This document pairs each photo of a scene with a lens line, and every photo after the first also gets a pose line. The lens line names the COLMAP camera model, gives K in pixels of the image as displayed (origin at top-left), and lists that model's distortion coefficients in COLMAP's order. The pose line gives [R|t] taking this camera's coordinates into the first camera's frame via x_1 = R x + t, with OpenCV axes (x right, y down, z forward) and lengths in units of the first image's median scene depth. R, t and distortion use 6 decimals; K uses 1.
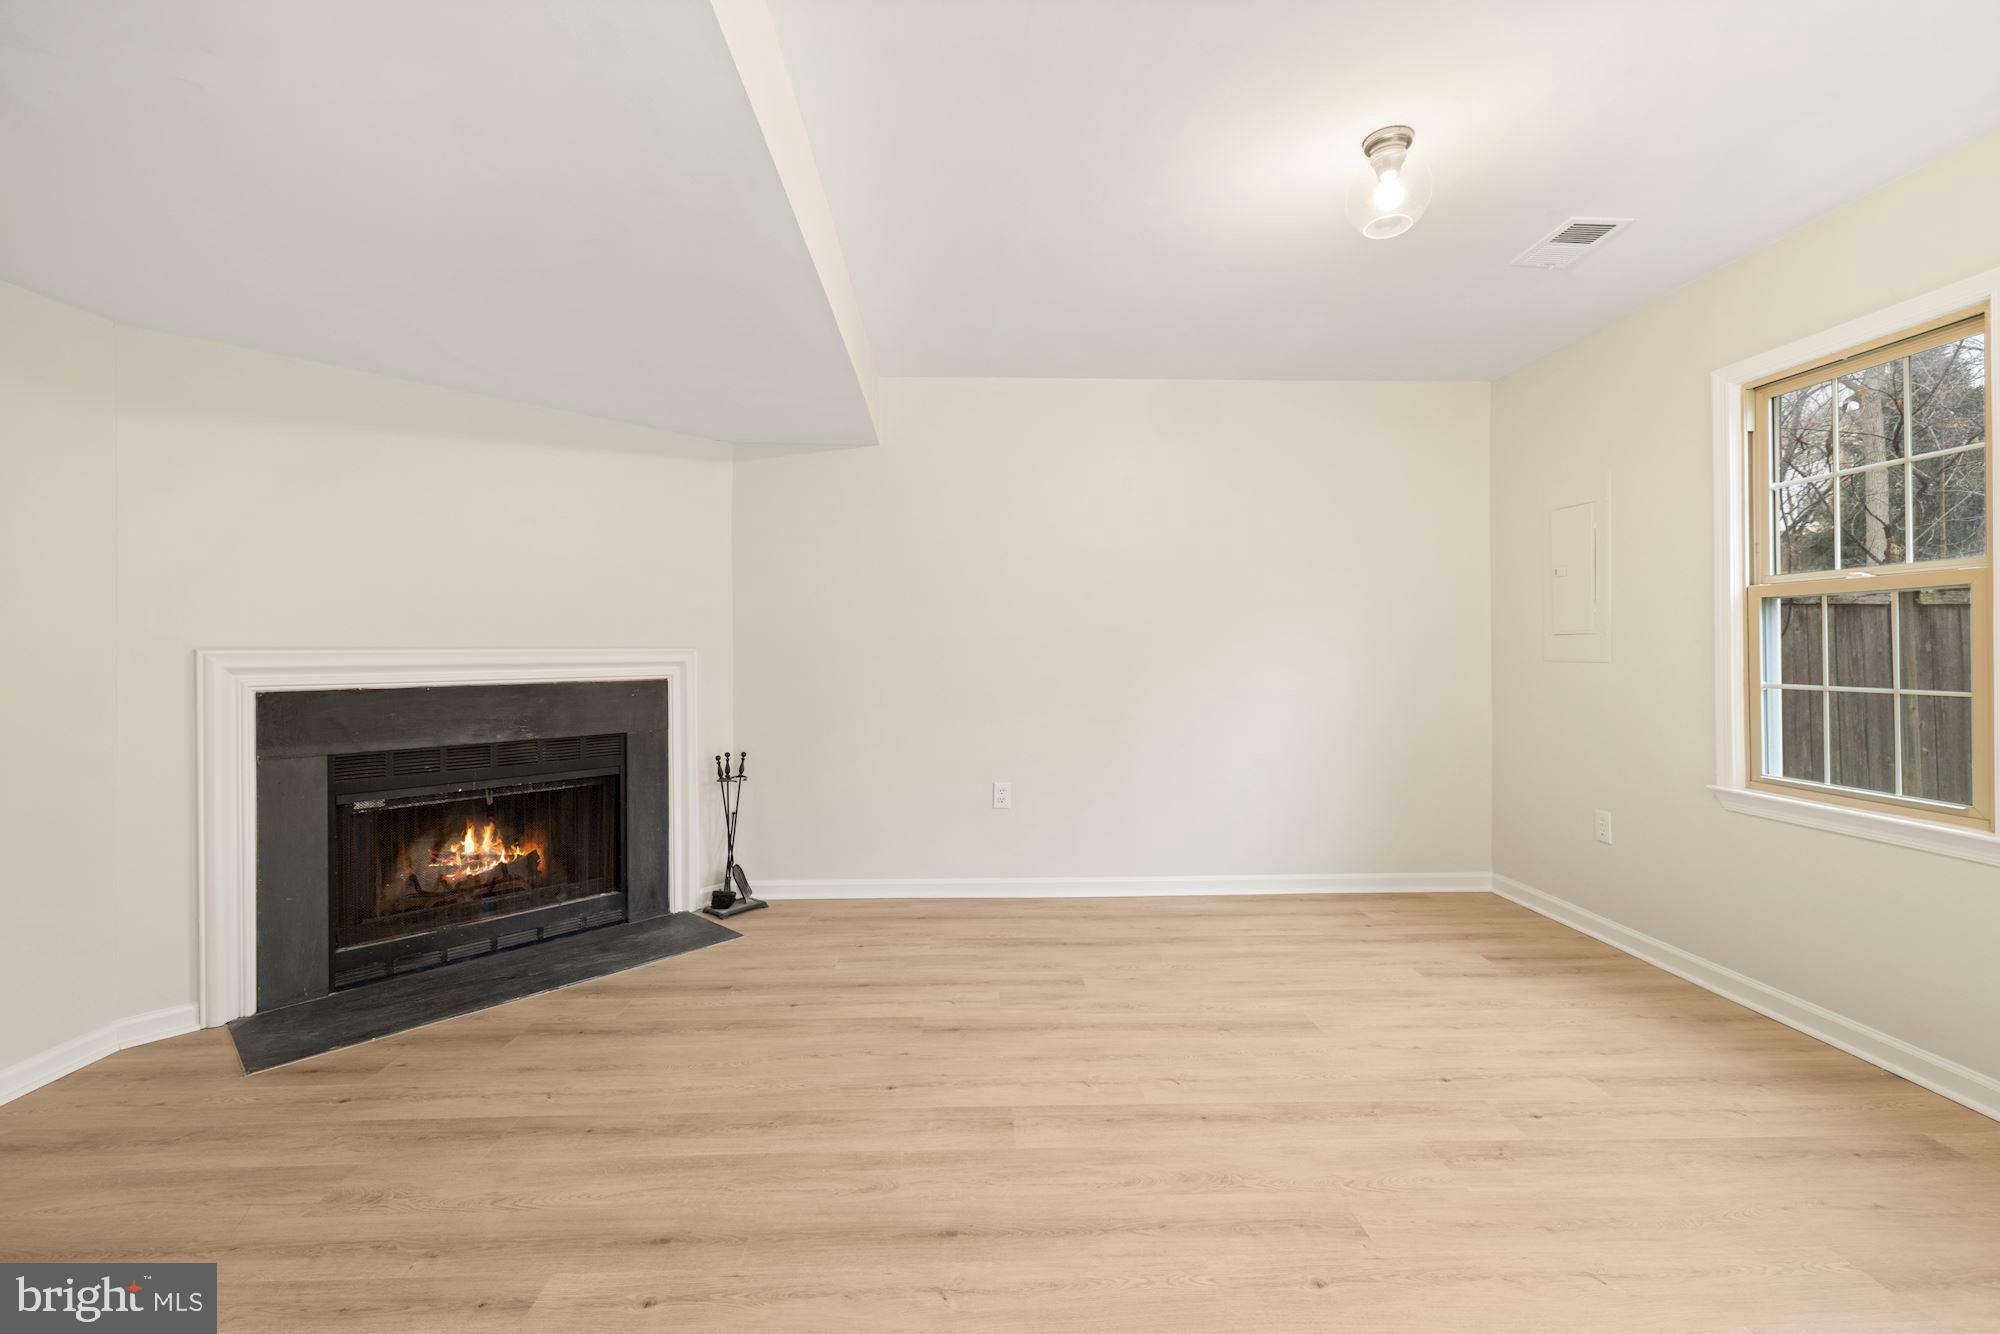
lens RADIAL K [[837.5, 0, 990.7], [0, 837.5, 646.8], [0, 0, 1]] dist [-0.001768, 0.000228]
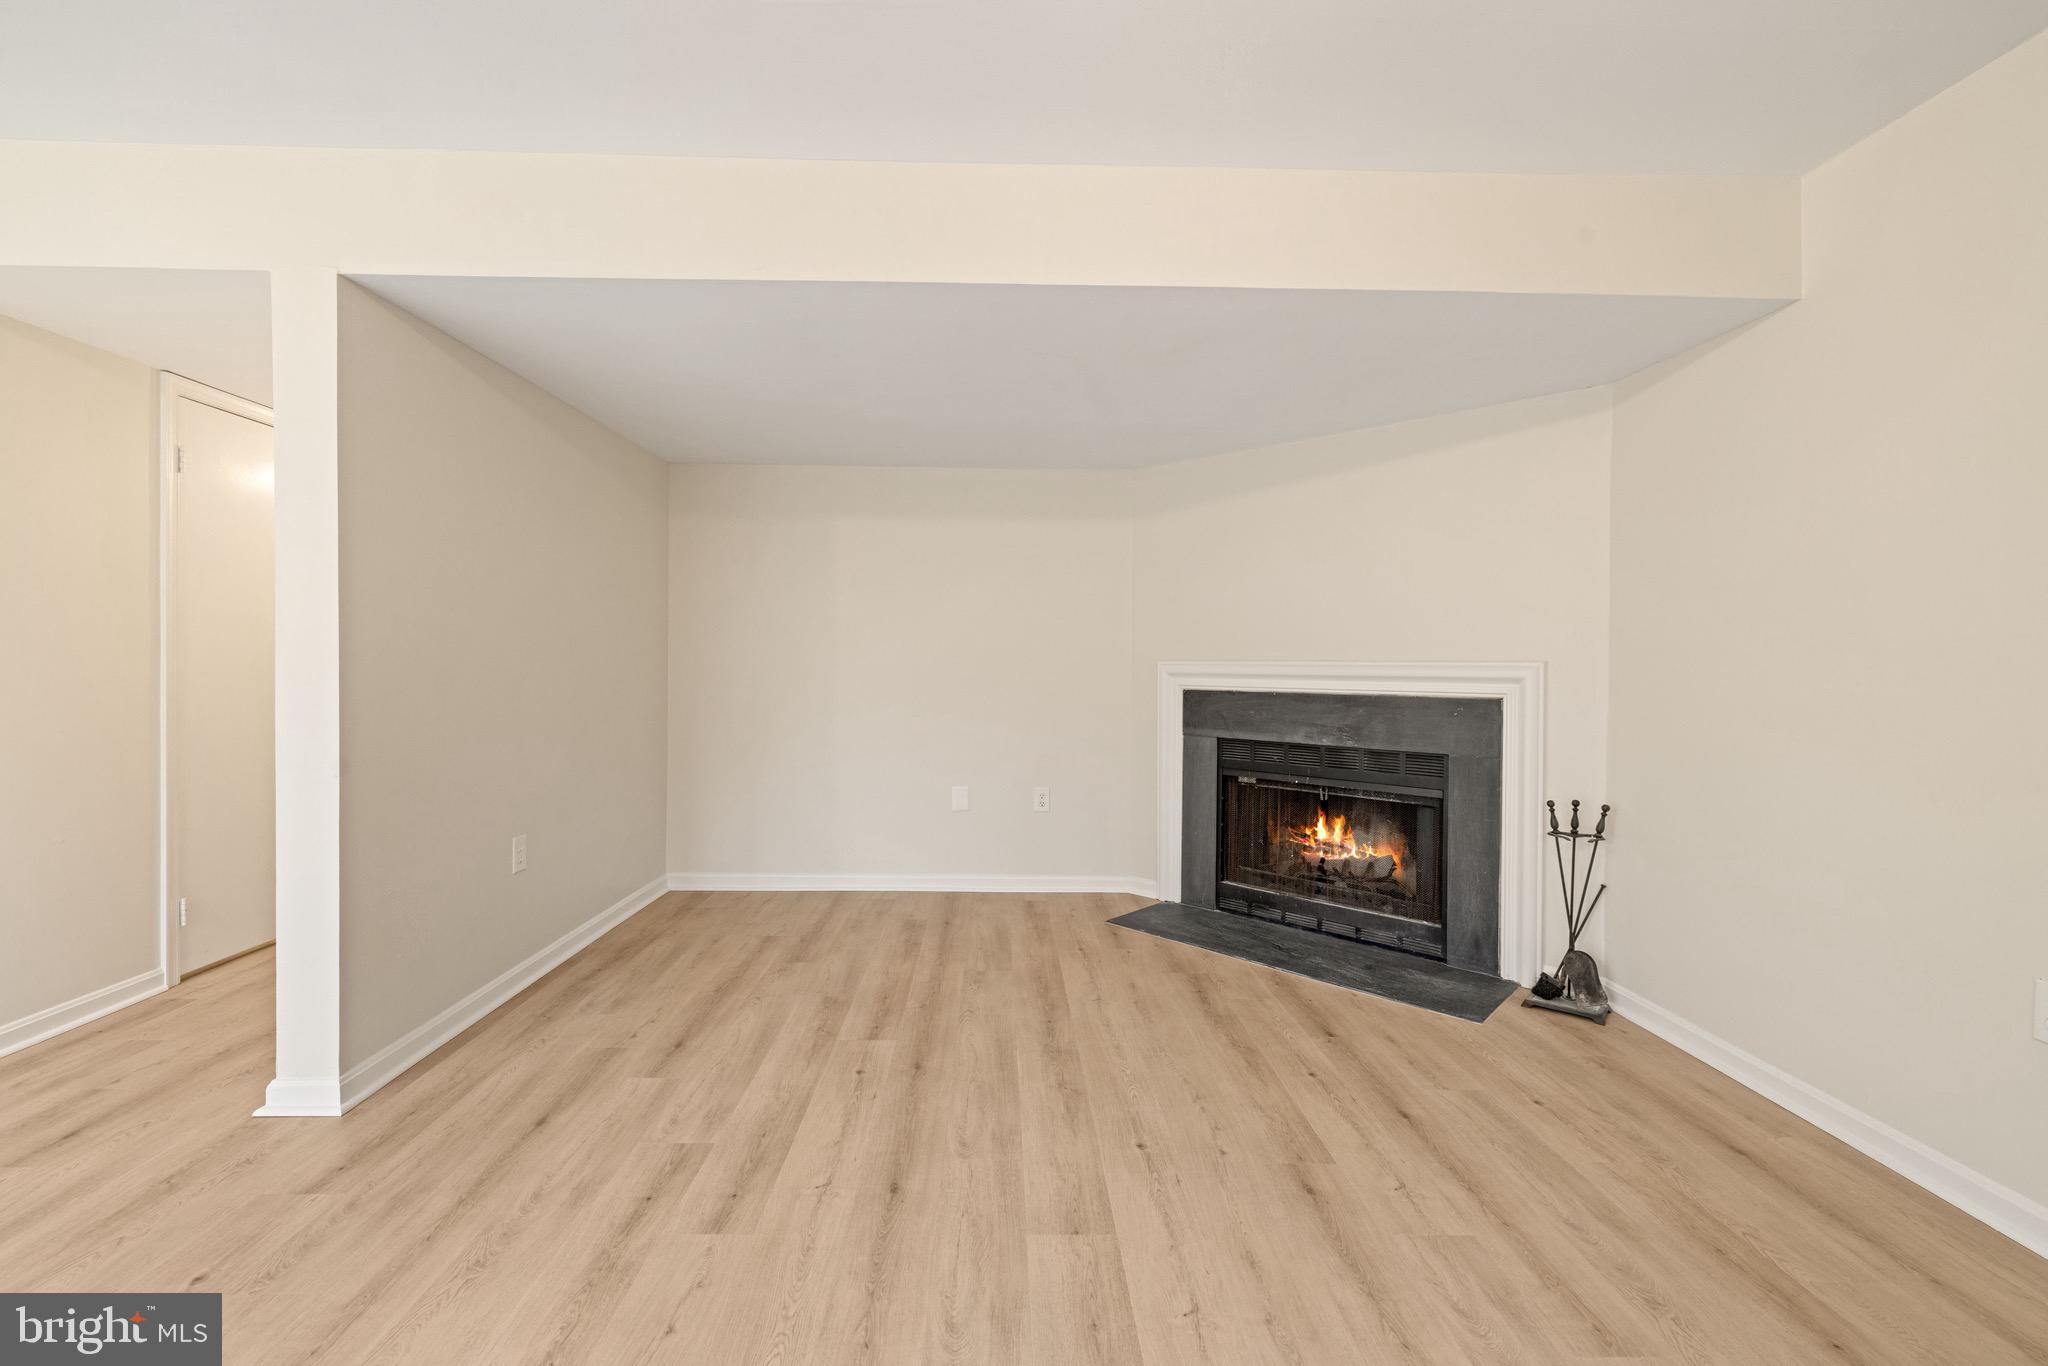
lens RADIAL K [[858.5, 0, 1024.0], [0, 858.5, 683.0], [0, 0, 1]] dist [-0.000256, 0.000064]
pose [[-0.005658, 0.026685, -0.999628, 0.567333], [-0.004443, 0.999633, 0.026710, 0.002609], [0.999974, 0.004592, -0.005538, 0.627813]]
